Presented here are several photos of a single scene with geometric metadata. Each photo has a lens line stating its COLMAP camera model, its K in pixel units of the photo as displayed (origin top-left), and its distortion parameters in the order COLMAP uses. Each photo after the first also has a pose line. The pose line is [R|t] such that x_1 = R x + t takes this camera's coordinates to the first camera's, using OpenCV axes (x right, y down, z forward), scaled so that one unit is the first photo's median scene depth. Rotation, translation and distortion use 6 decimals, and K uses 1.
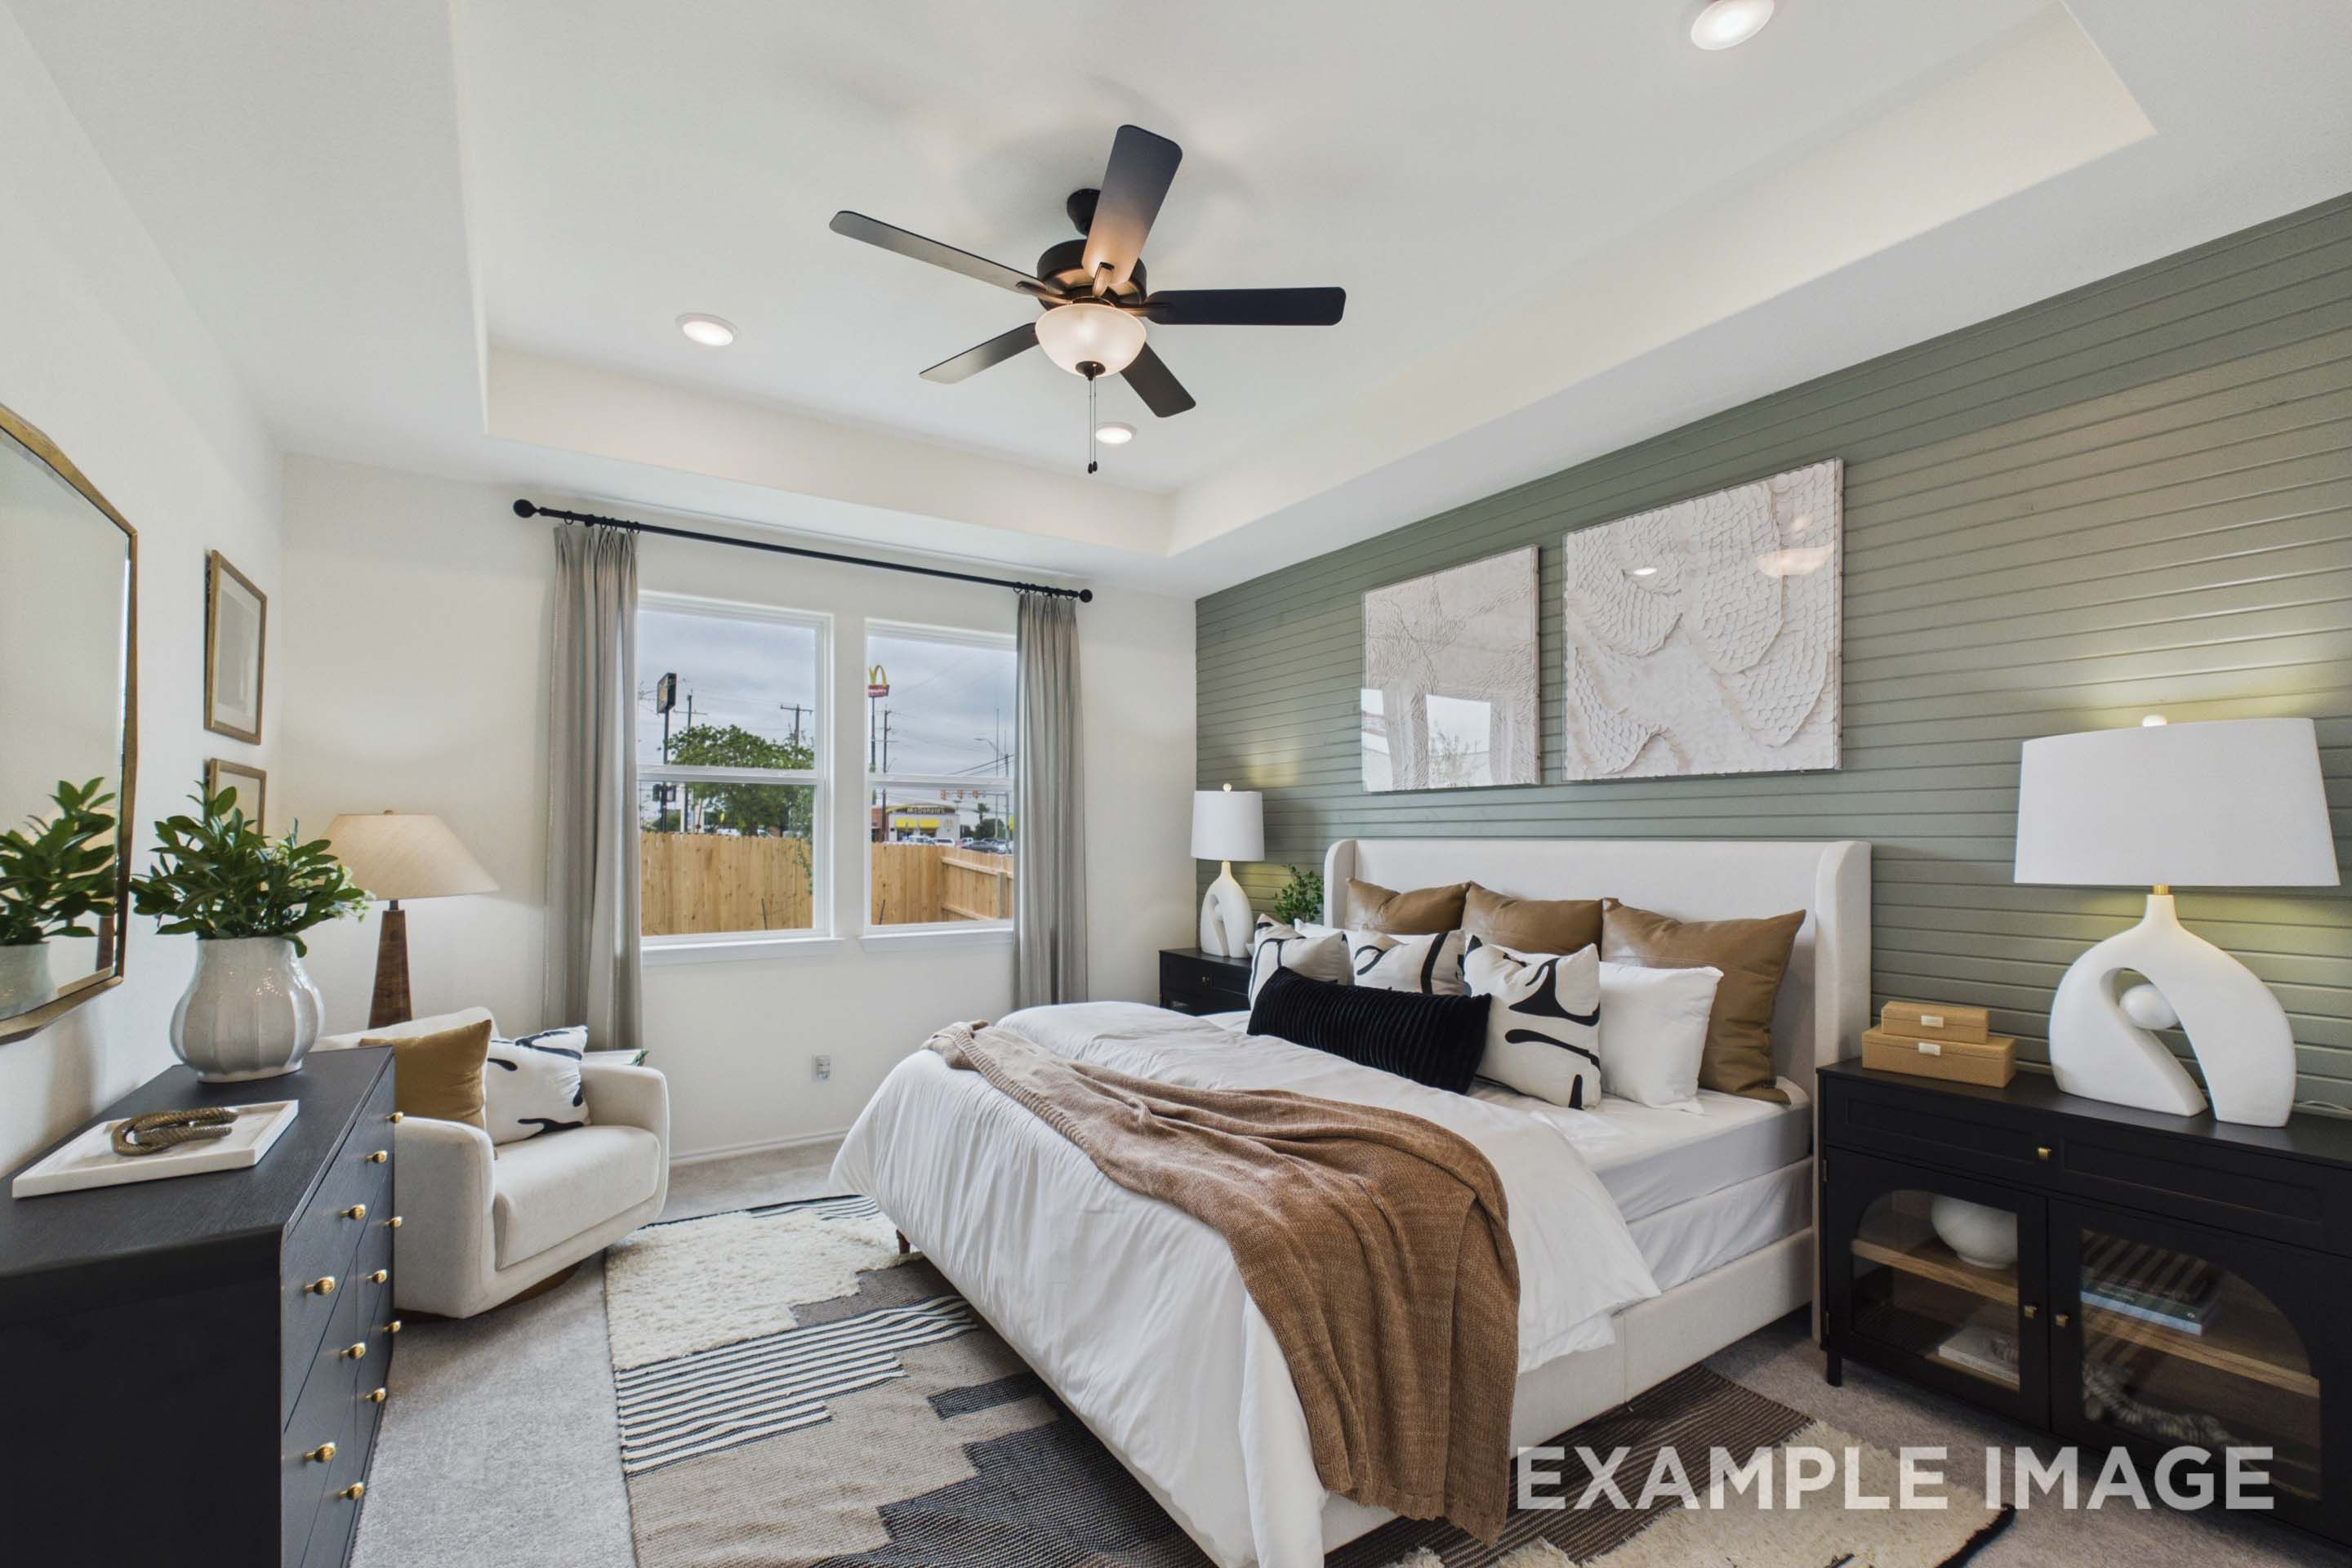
lens RADIAL K [[995.4, 0, 1171.5], [0, 995.4, 804.1], [0, 0, 1]] dist [0.003509, -0.000609]
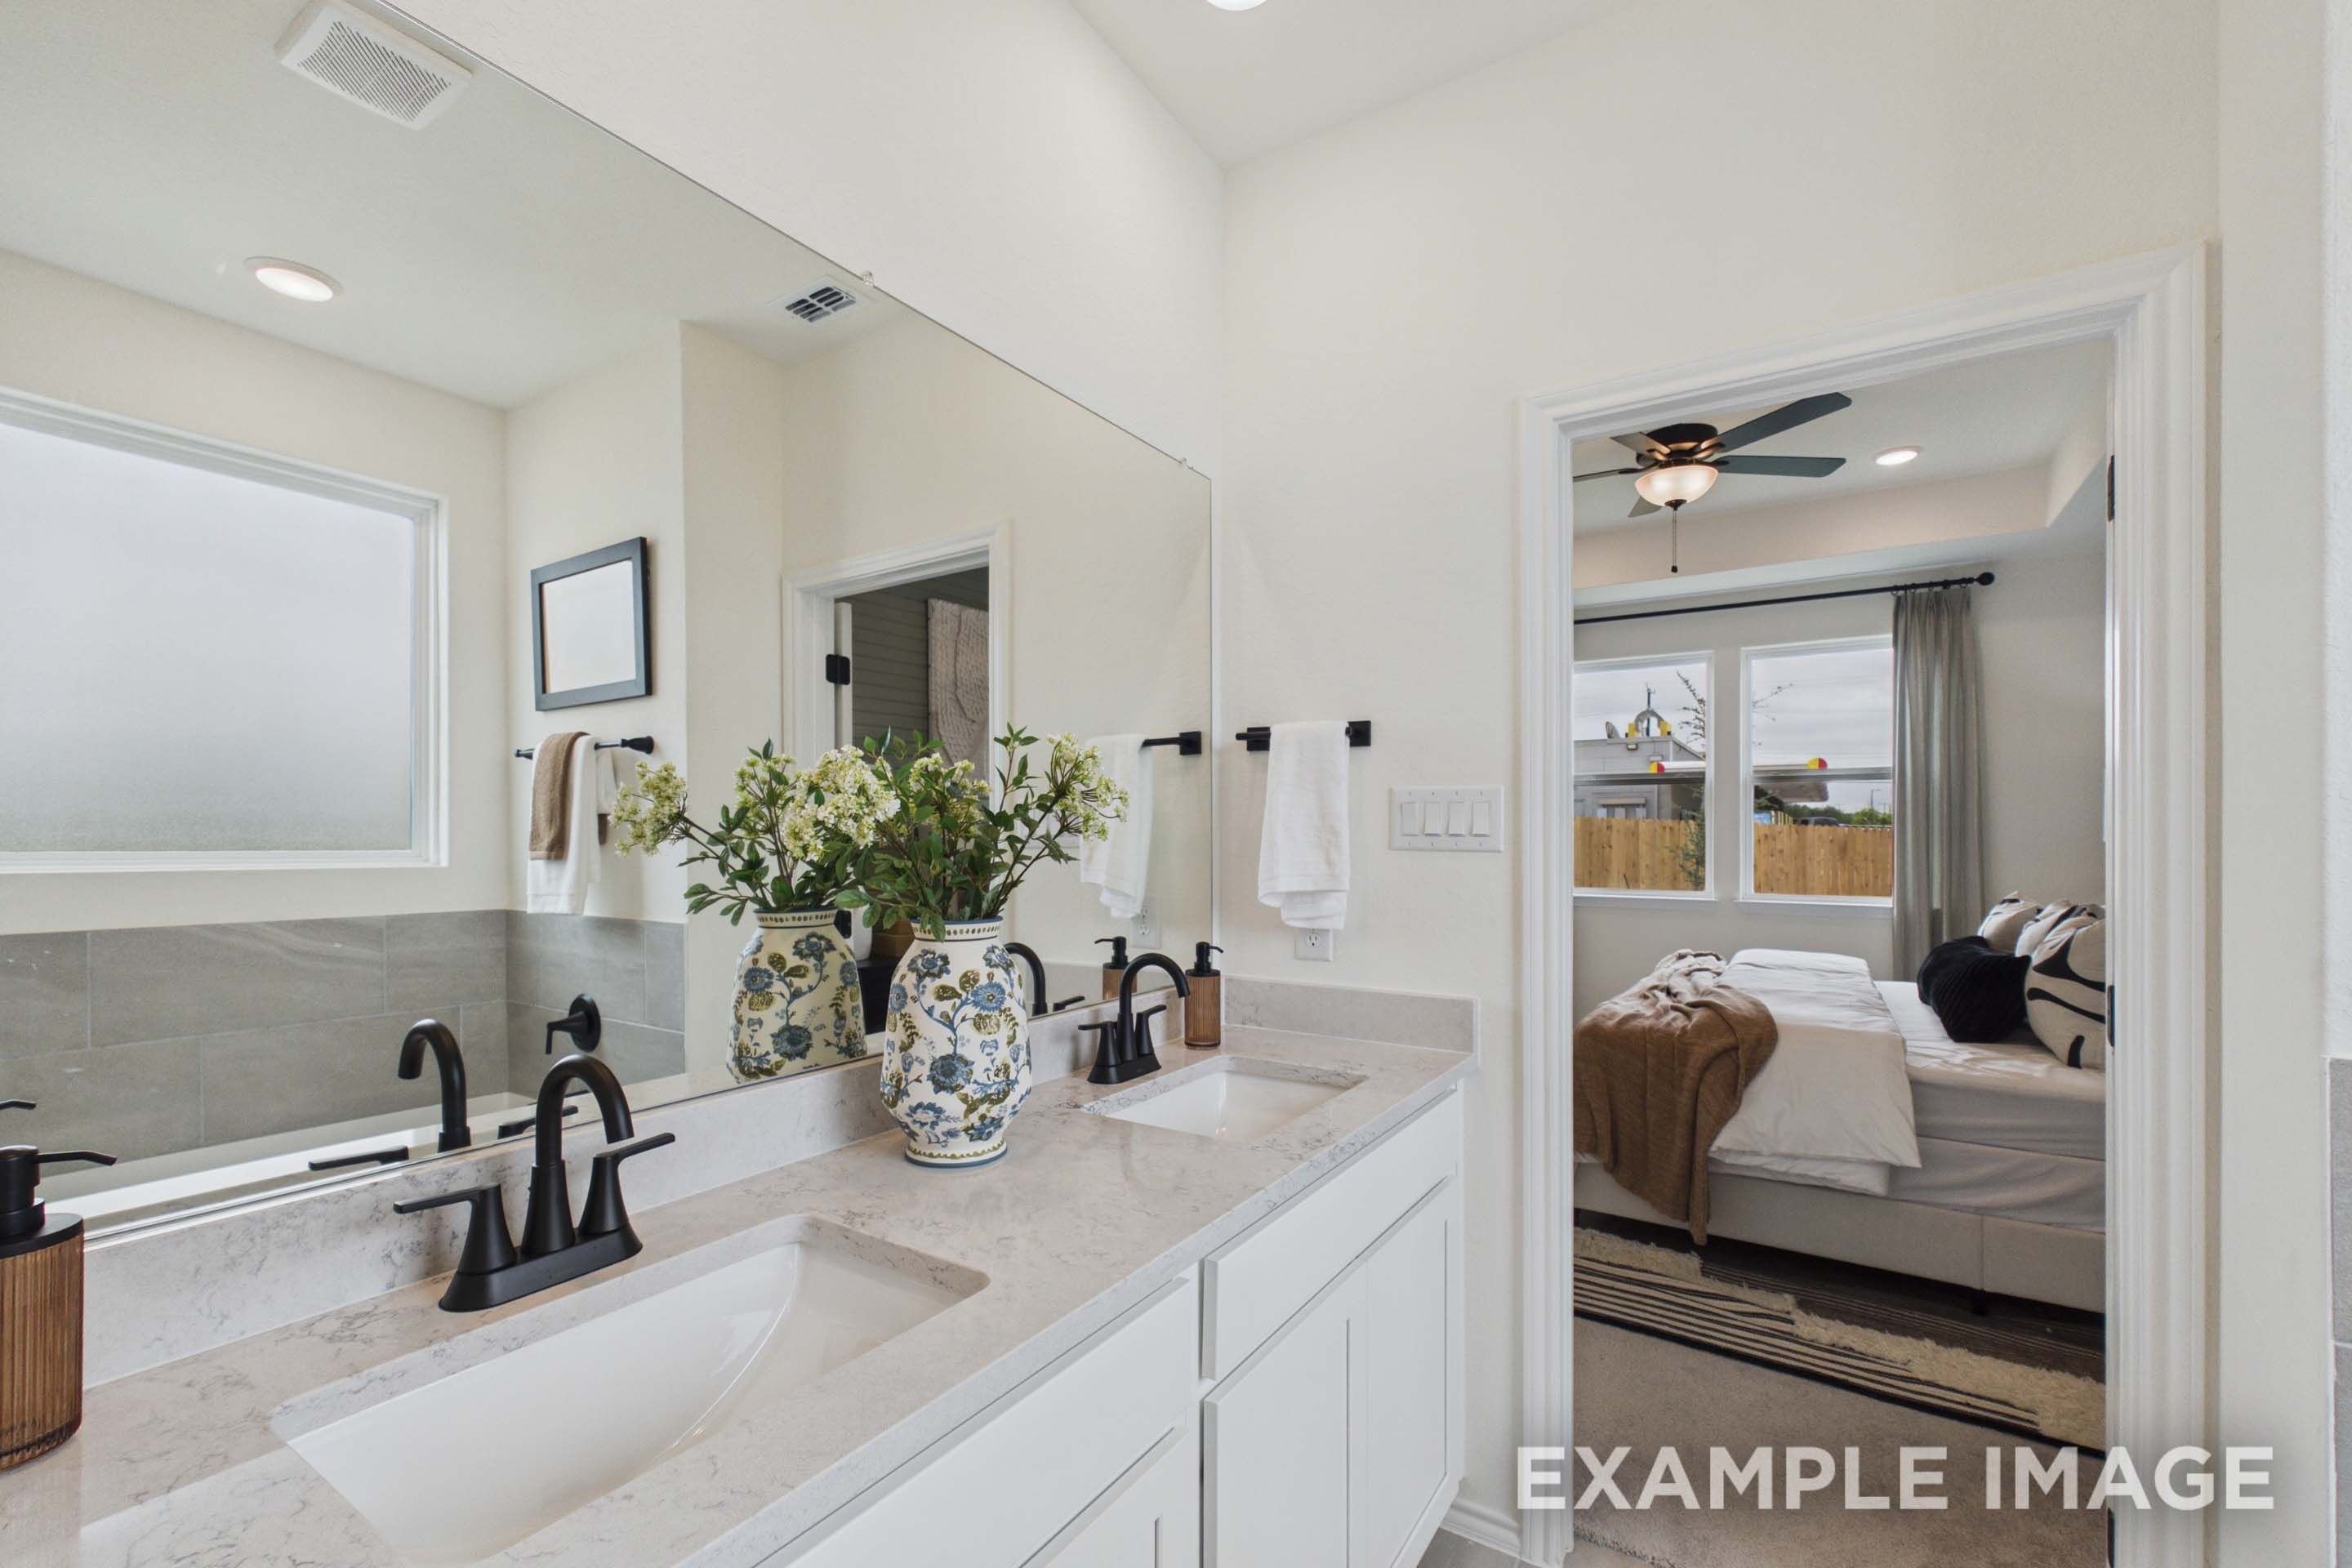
lens RADIAL K [[995.4, 0, 1172.3], [0, 995.4, 818.1], [0, 0, 1]] dist [0.003509, -0.000609]
pose [[0.389288, -0.012802, -0.921027, 0.824938], [0.027985, 0.999606, -0.002065, 0.015411], [0.920691, -0.024971, 0.389493, -0.233773]]
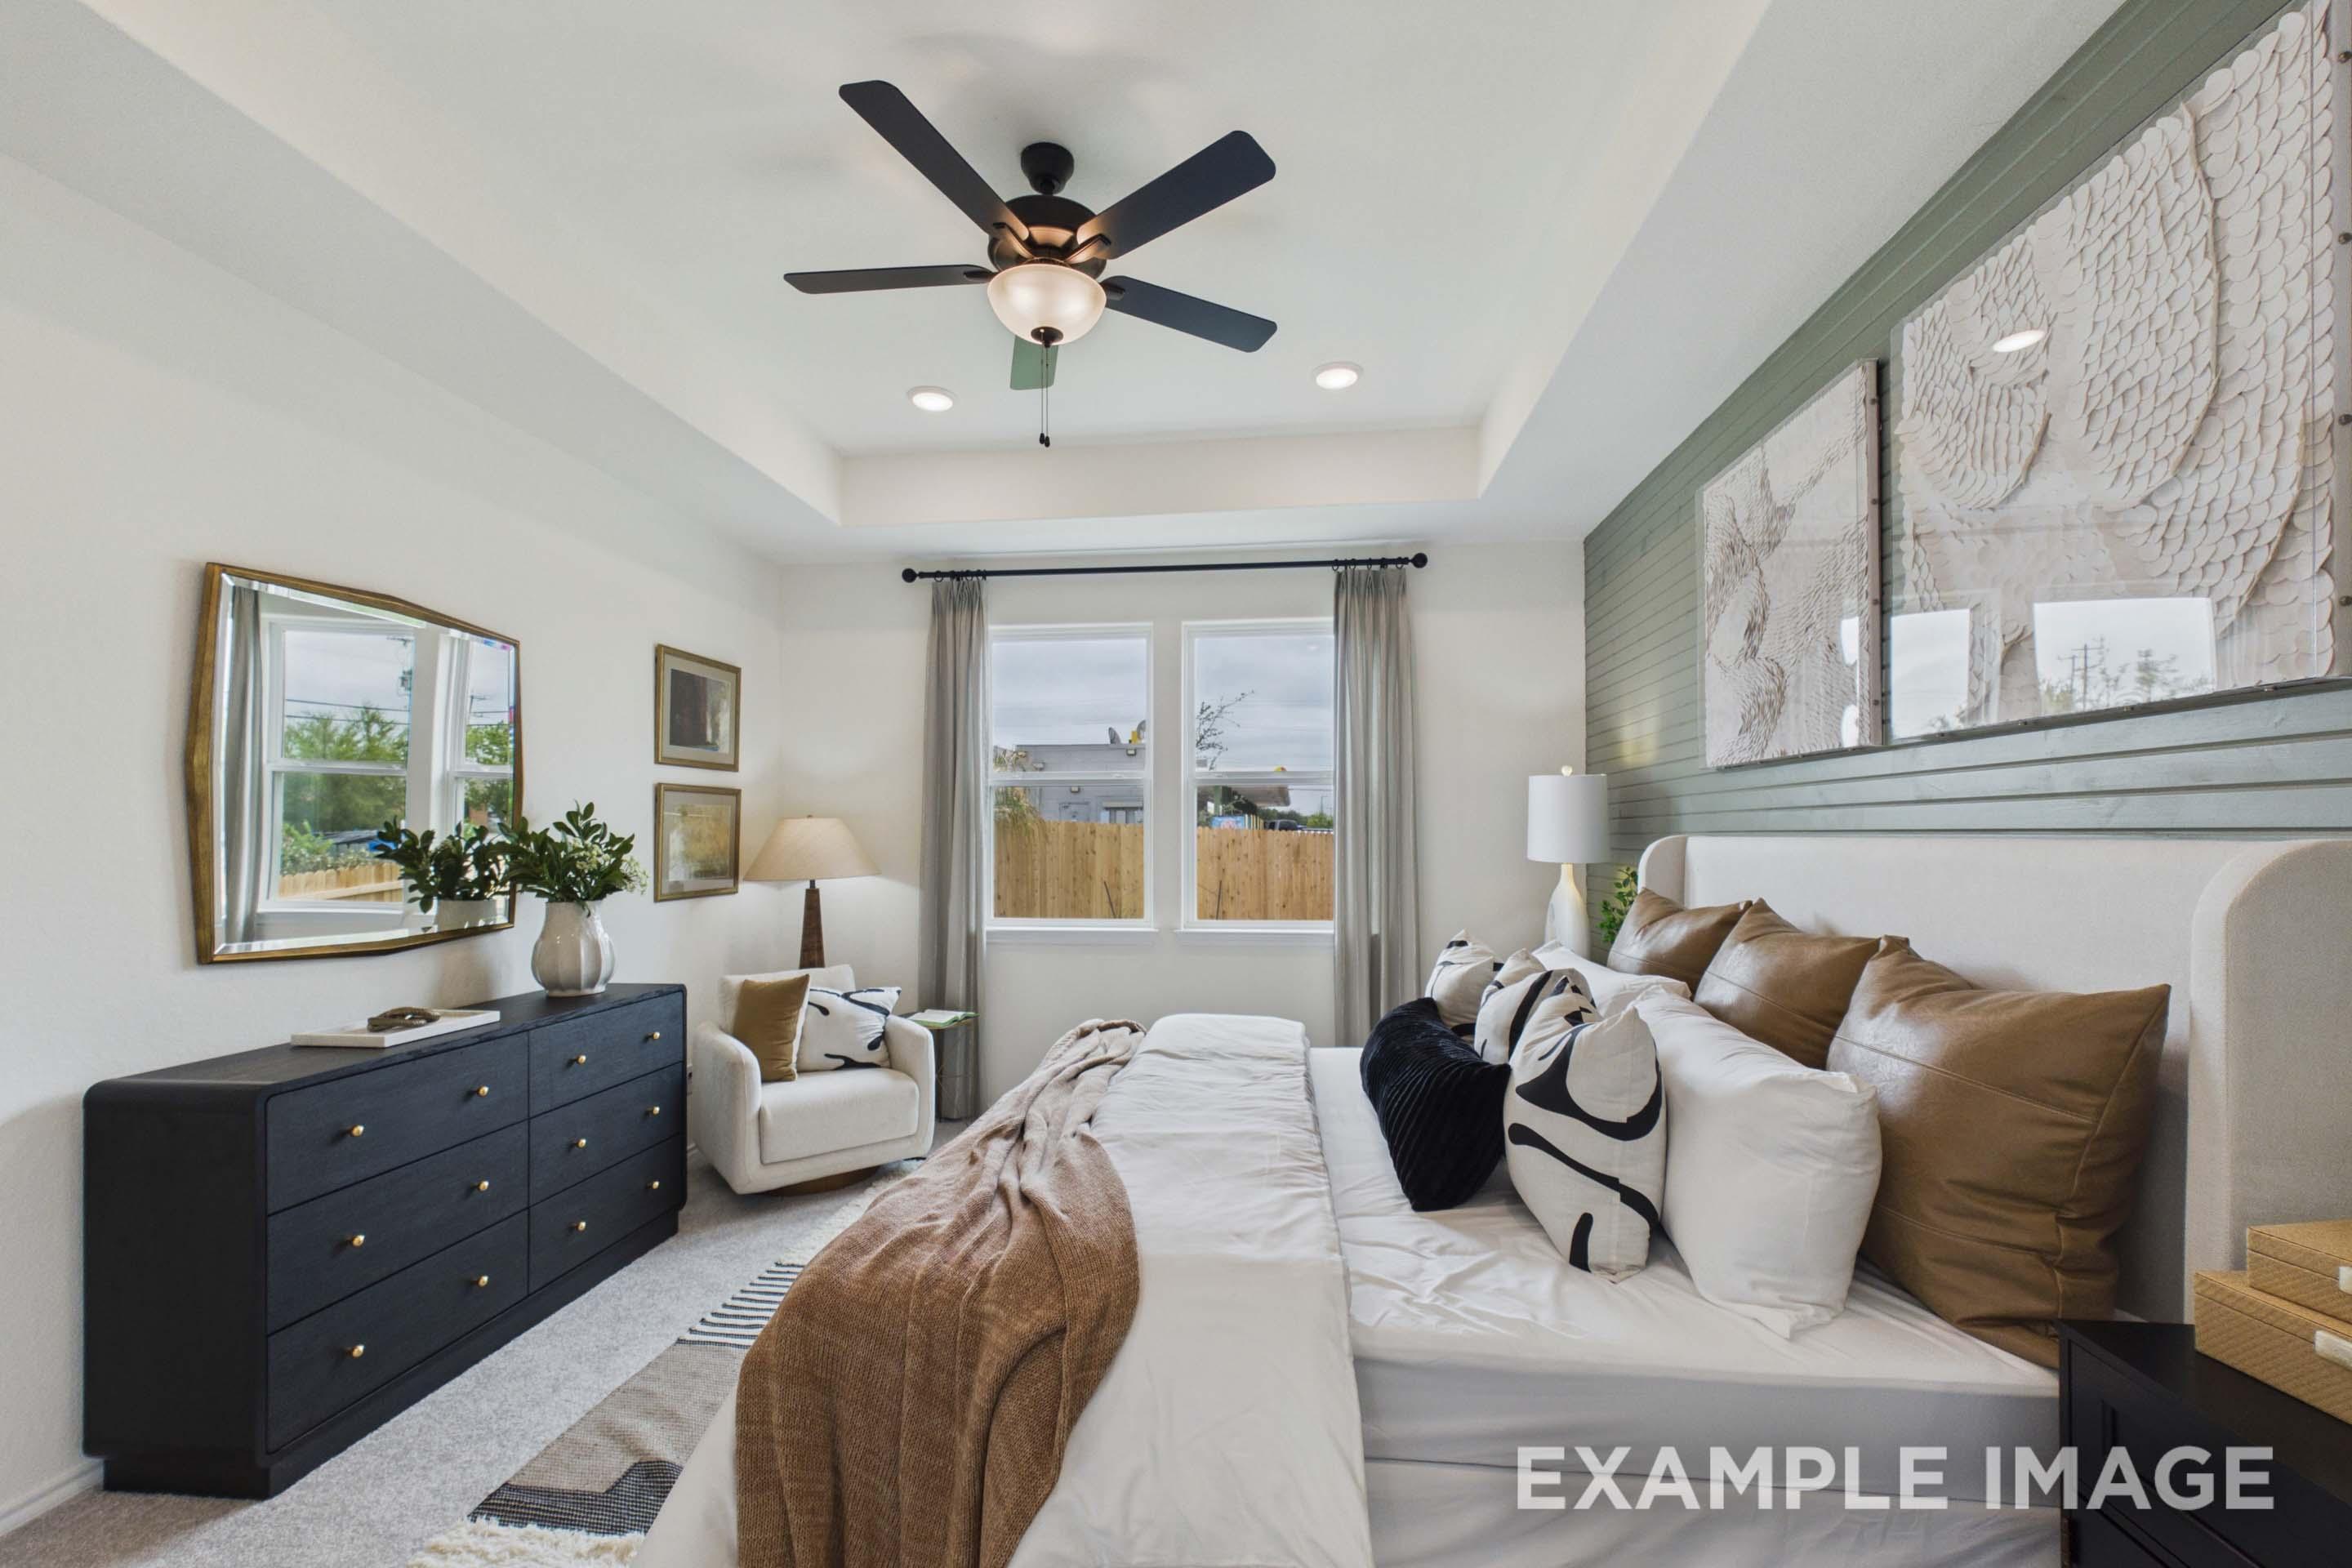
lens RADIAL K [[995.4, 0, 1186.1], [0, 995.4, 801.1], [0, 0, 1]] dist [0.003509, -0.000609]
pose [[0.767798, -0.023331, -0.640267, 0.508180], [0.024153, 0.999680, -0.007464, 0.010185], [0.640237, -0.009733, 0.768116, 0.296535]]
